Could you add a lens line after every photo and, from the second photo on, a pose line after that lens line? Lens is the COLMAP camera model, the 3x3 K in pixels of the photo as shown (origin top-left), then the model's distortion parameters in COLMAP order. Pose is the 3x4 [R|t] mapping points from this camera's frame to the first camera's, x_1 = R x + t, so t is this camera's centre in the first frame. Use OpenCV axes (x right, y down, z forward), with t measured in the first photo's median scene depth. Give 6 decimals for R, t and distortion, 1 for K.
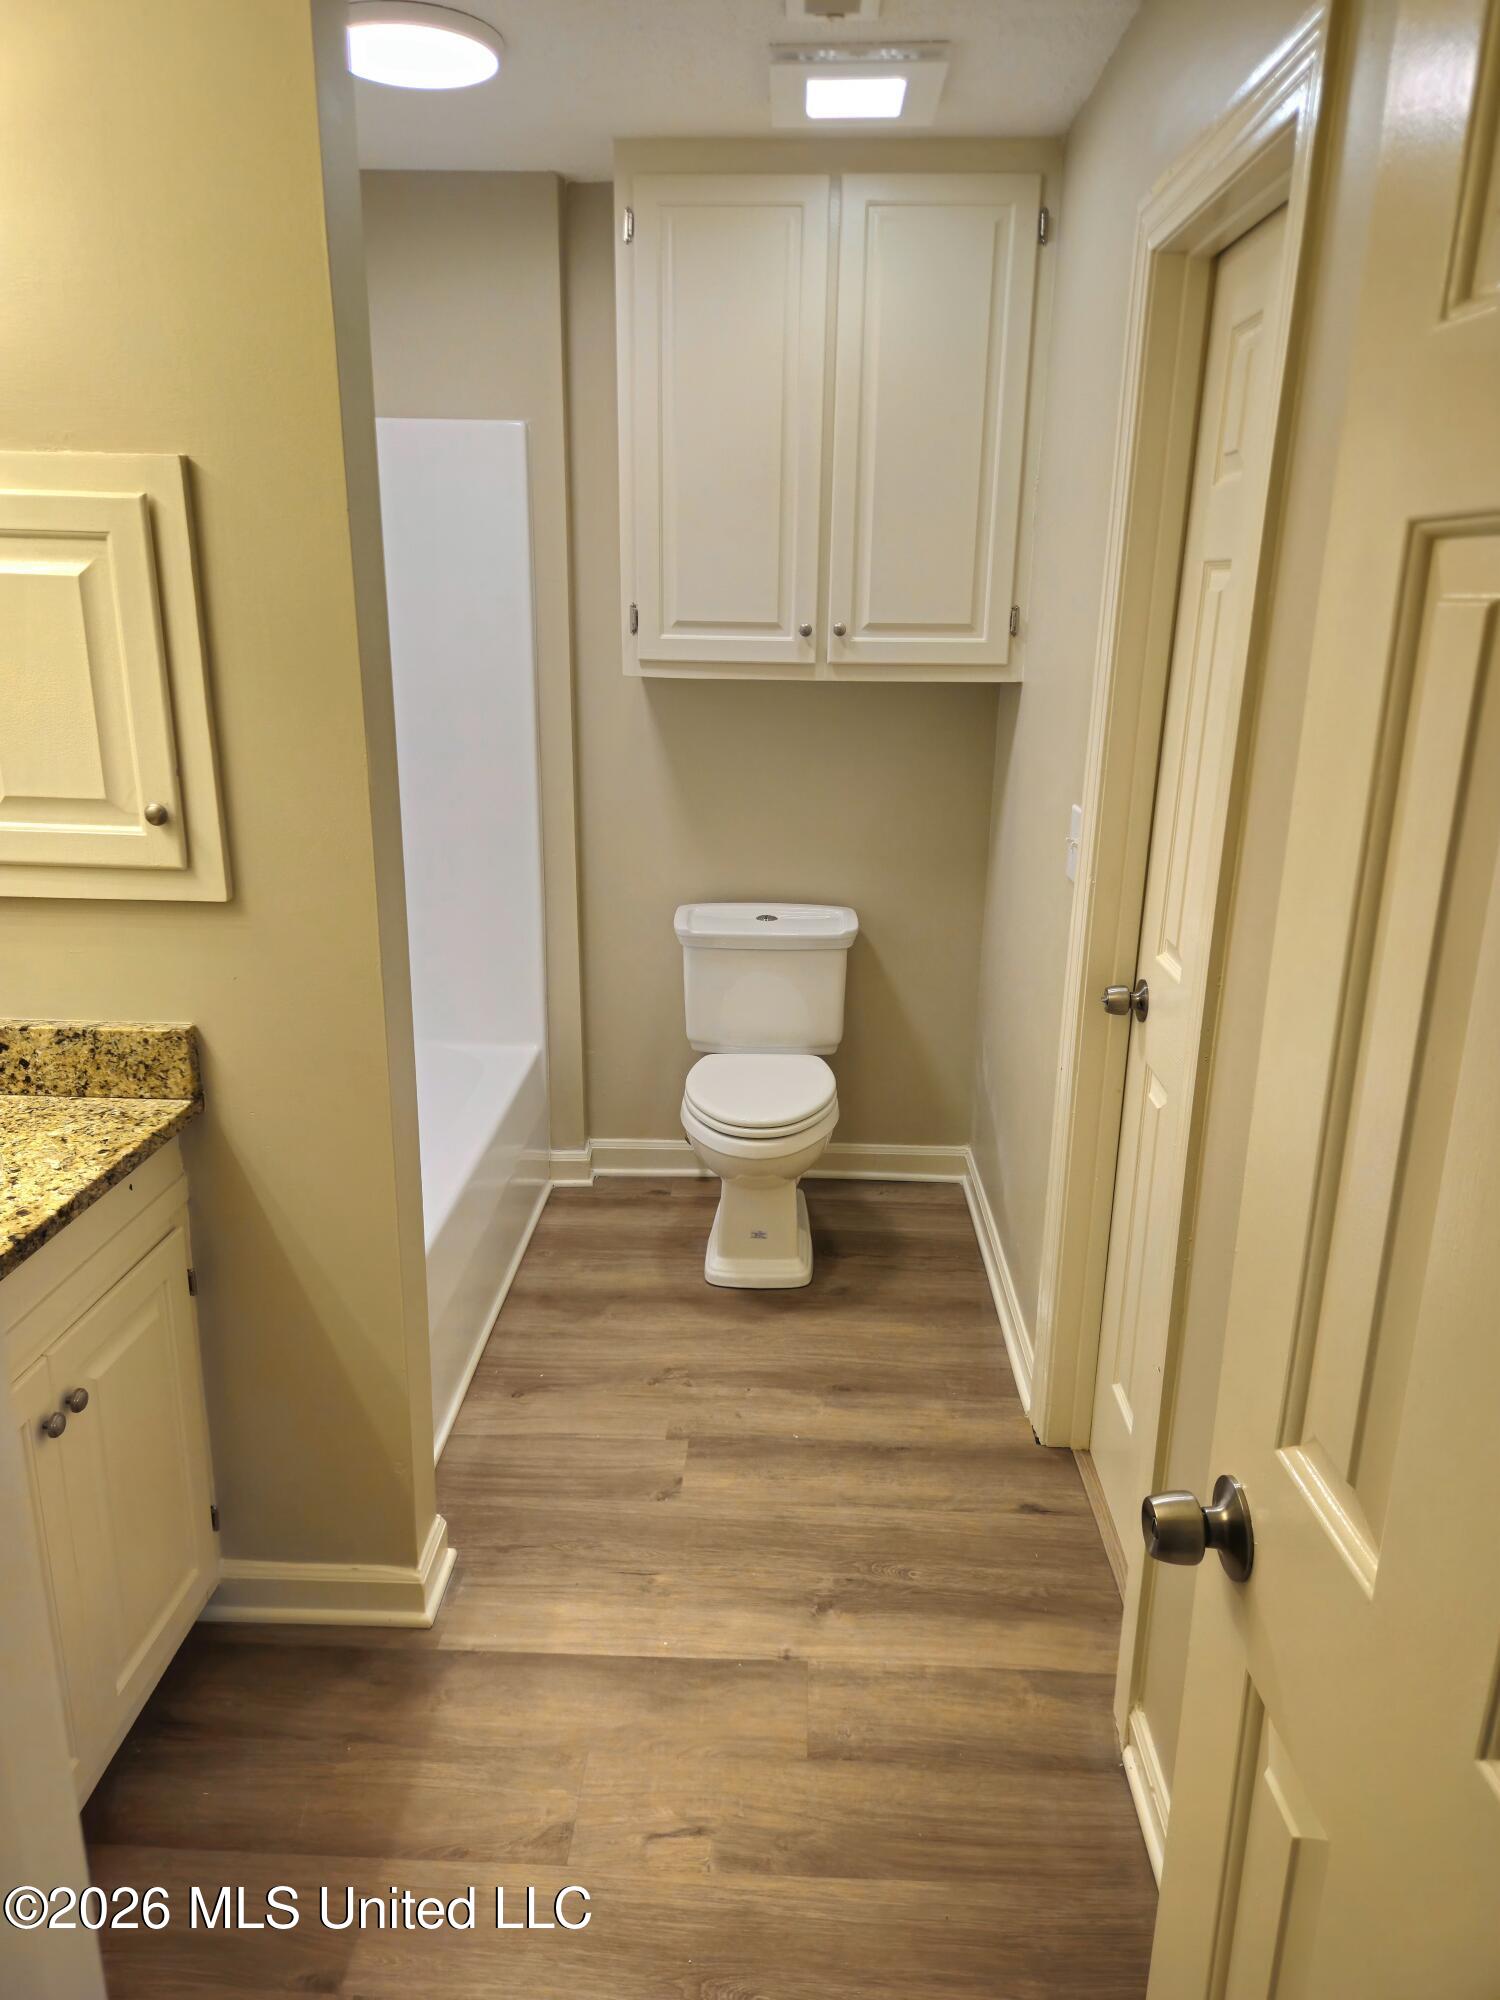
lens RADIAL K [[1349.0, 0, 745.9], [0, 1349.0, 995.9], [0, 0, 1]] dist [0.063710, -0.054010]
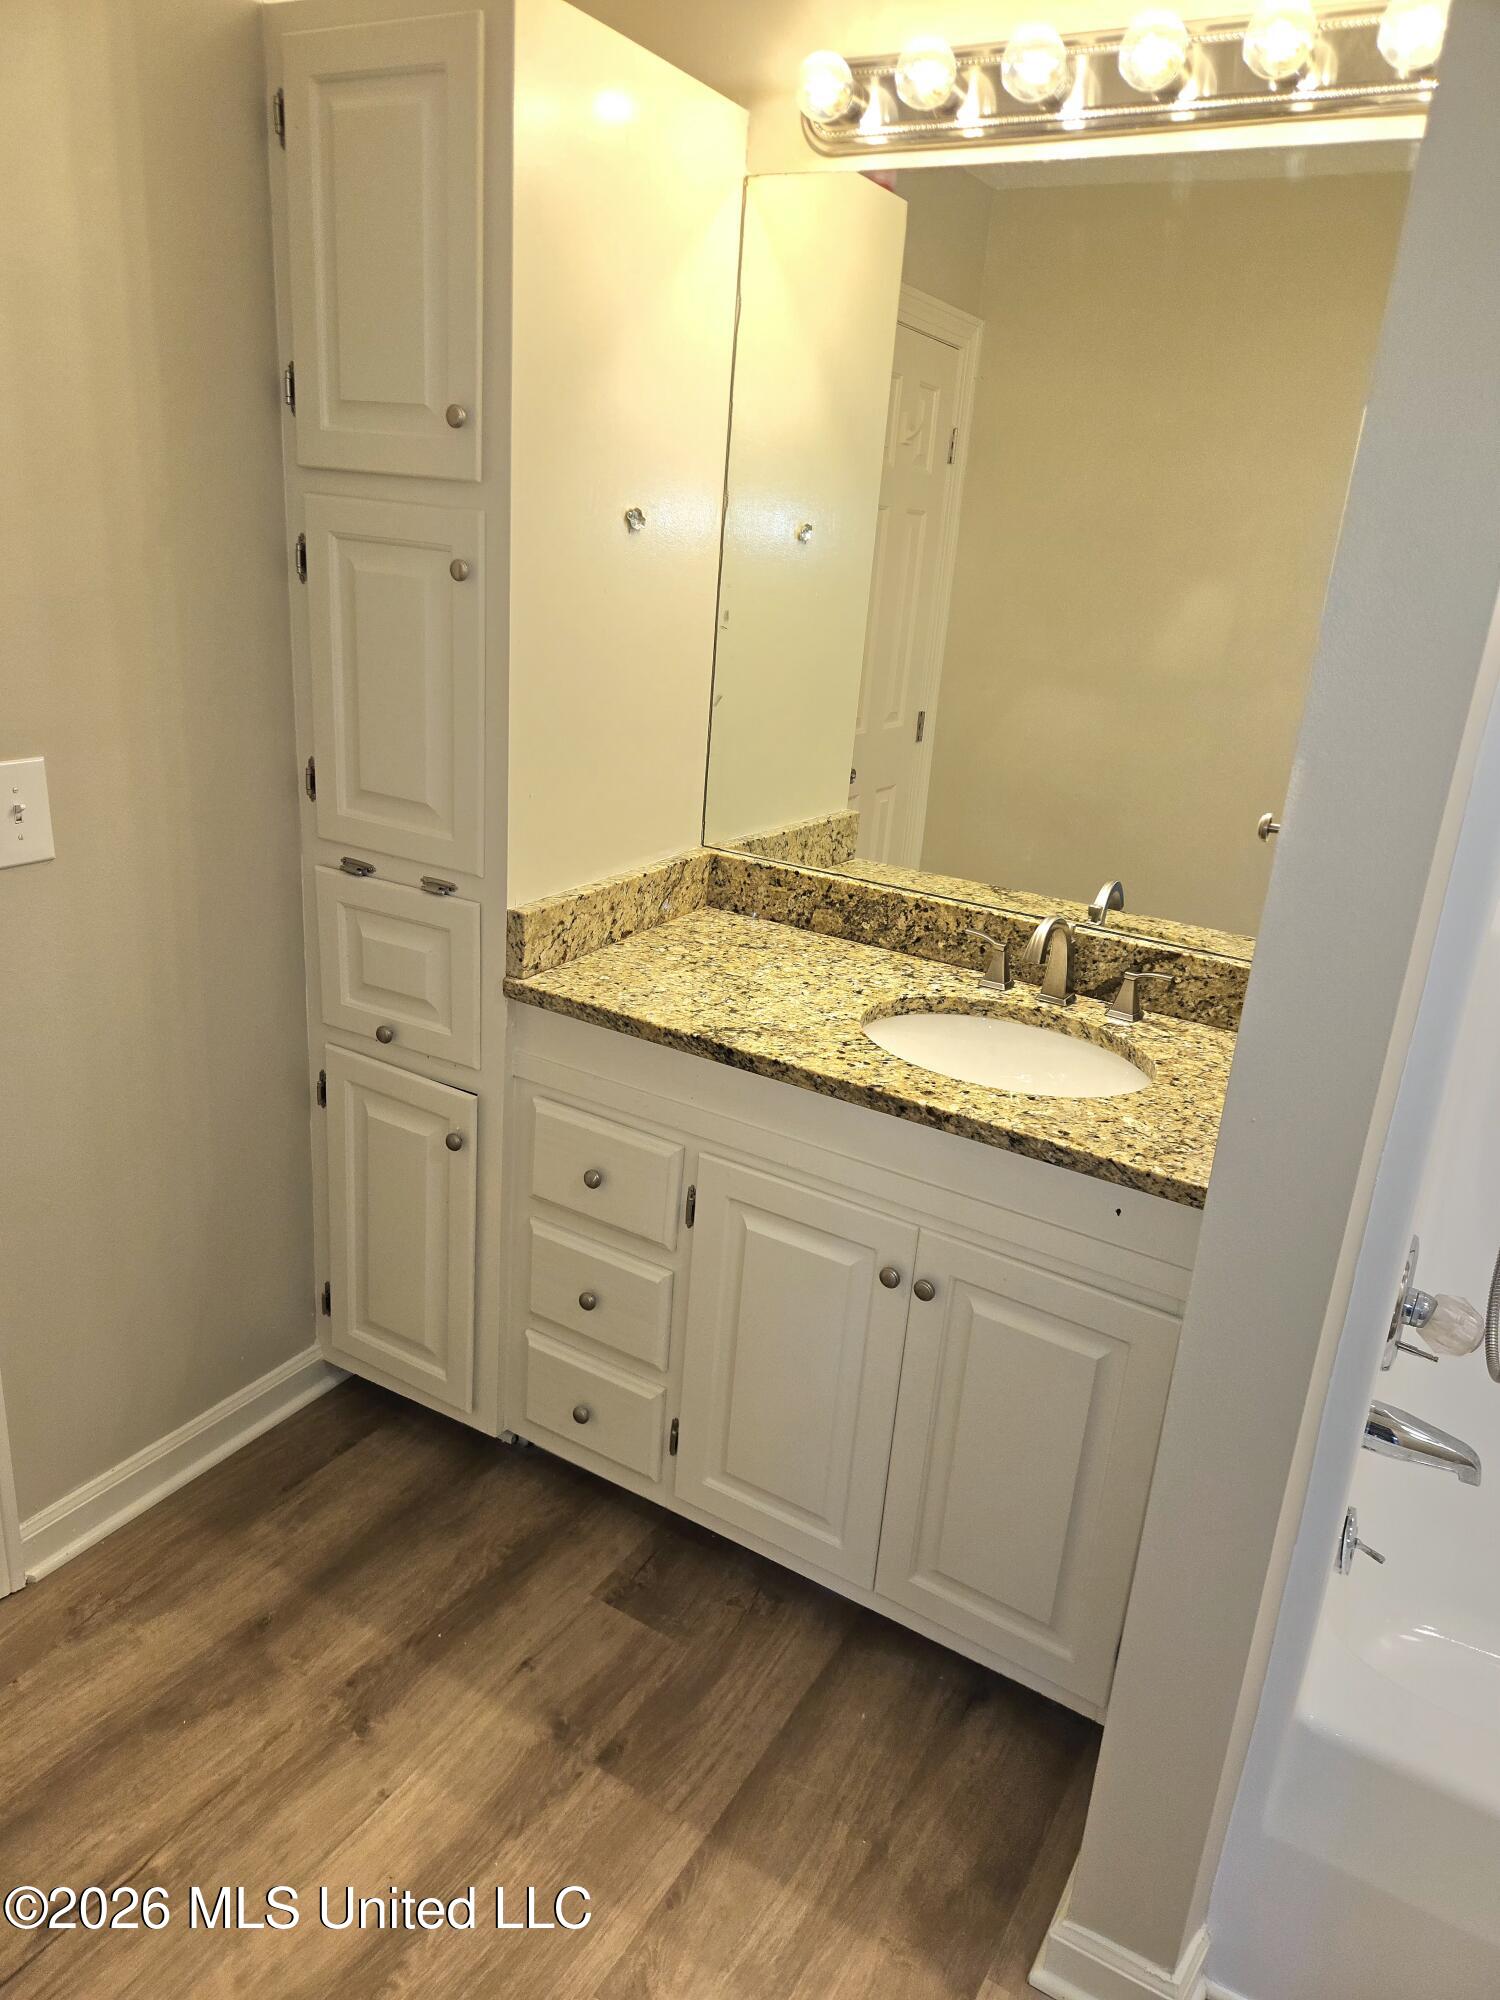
lens RADIAL K [[1349.0, 0, 745.3], [0, 1349.0, 1002.7], [0, 0, 1]] dist [0.063710, -0.054010]
pose [[-0.467563, 0.249379, -0.848054, 0.386016], [-0.330090, 0.840724, 0.429214, -0.277885], [0.820016, 0.480618, -0.310773, 1.016537]]
